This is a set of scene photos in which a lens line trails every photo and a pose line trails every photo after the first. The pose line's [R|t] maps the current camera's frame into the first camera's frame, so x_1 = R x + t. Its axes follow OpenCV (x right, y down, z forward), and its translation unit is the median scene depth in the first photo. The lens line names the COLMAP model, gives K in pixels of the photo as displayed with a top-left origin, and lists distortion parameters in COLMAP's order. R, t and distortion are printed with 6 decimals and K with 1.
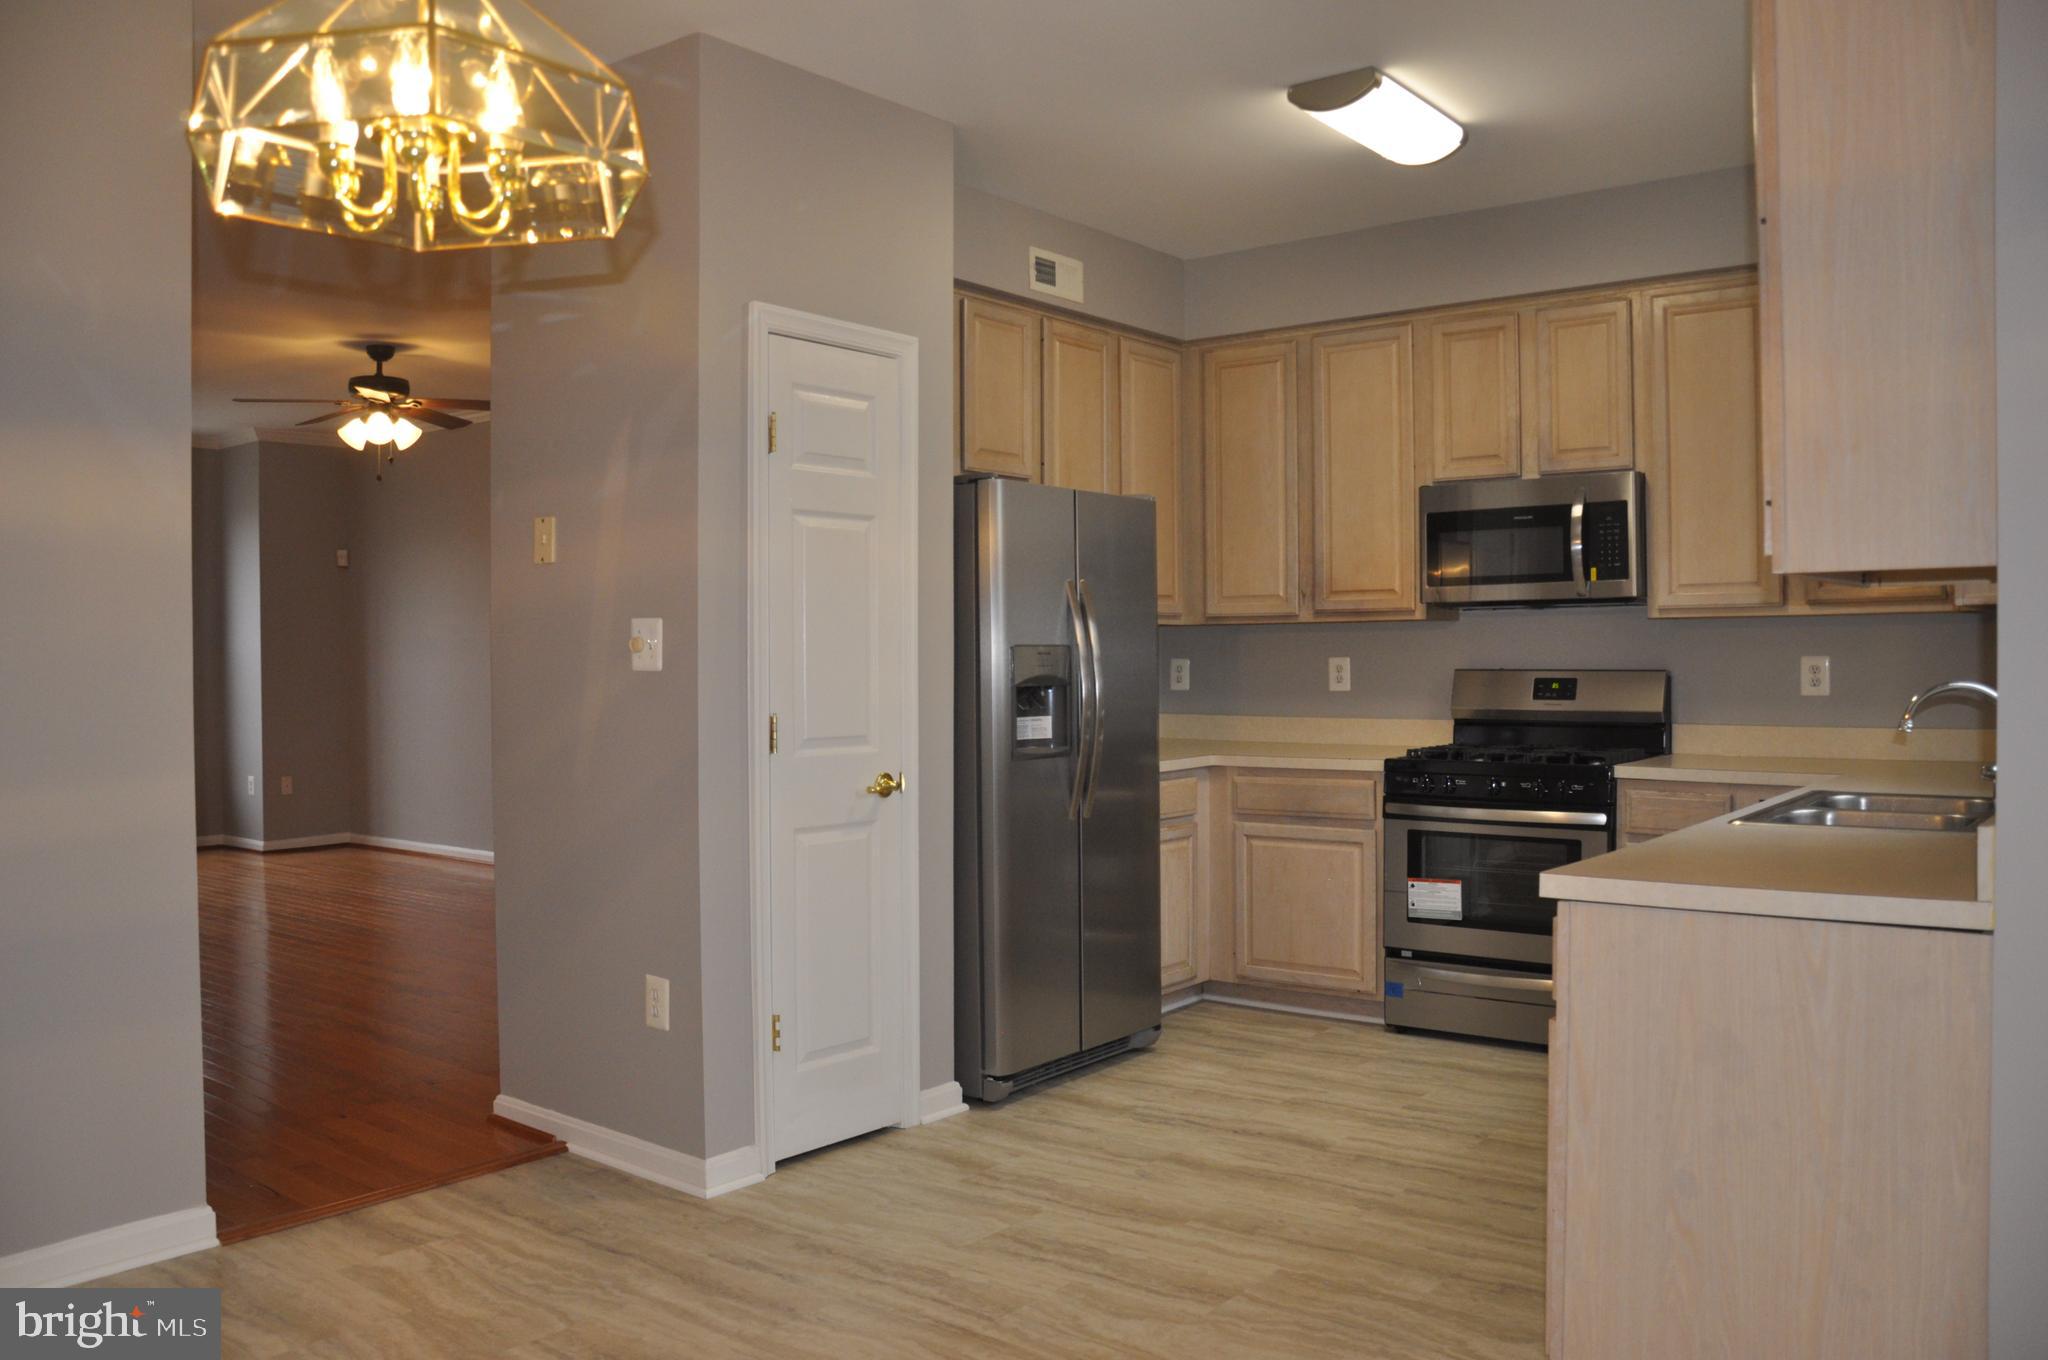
lens RADIAL K [[1601.6, 0, 1029.9], [0, 1601.6, 688.8], [0, 0, 1]] dist [-0.167856, 0.145318]
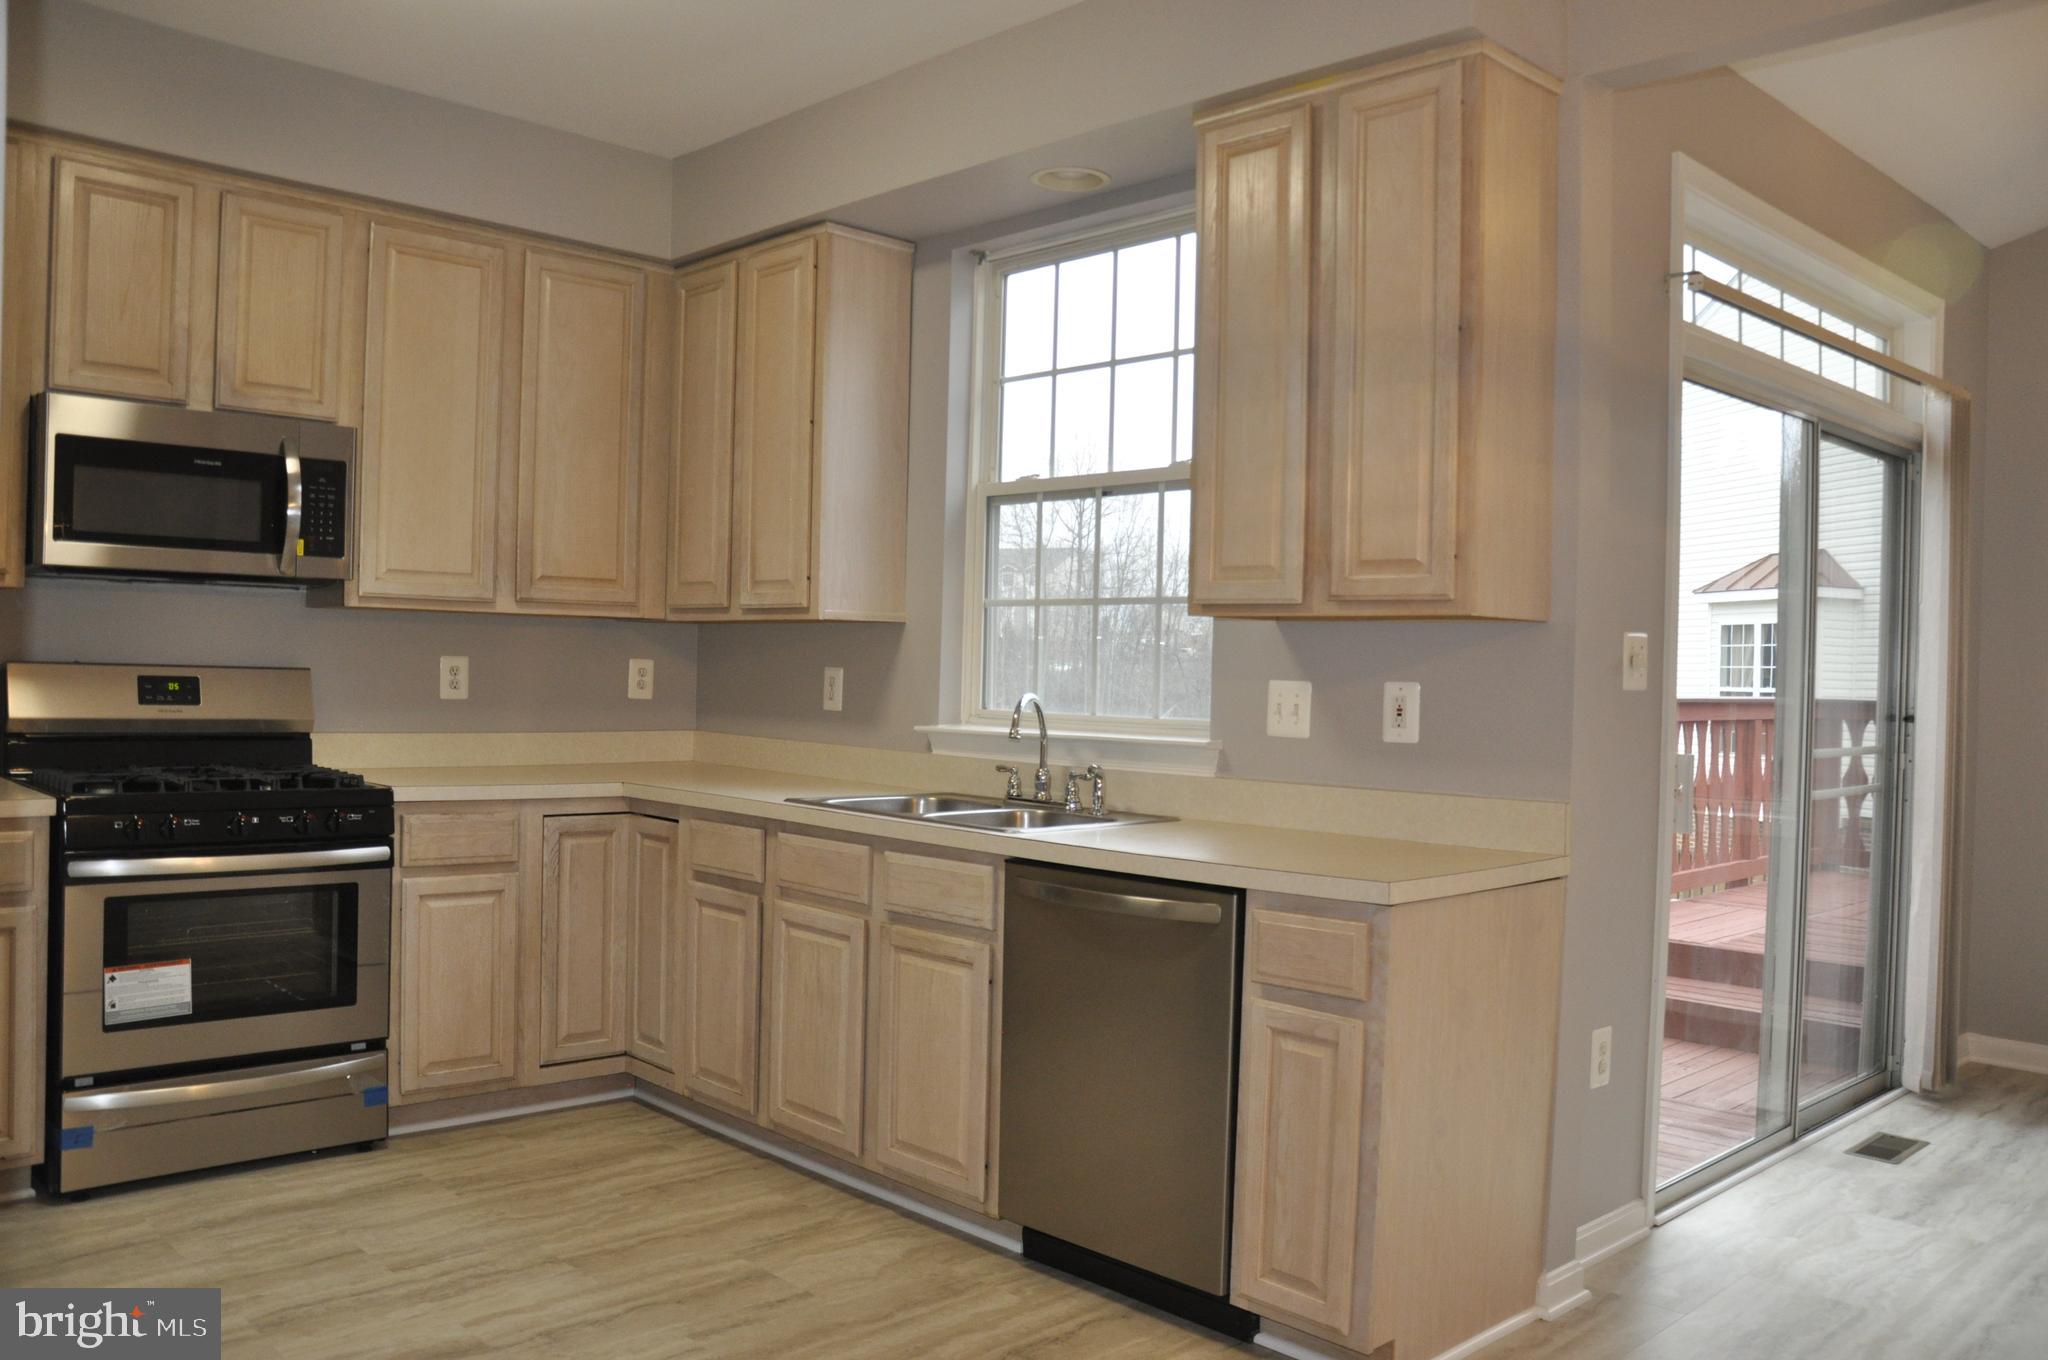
lens RADIAL K [[1601.6, 0, 1029.9], [0, 1601.6, 688.8], [0, 0, 1]] dist [-0.167856, 0.145318]
pose [[0.126764, -0.000545, 0.991933, -0.378052], [-0.012531, 0.999919, 0.002151, -0.007920], [-0.991854, -0.012703, 0.126747, 0.538955]]
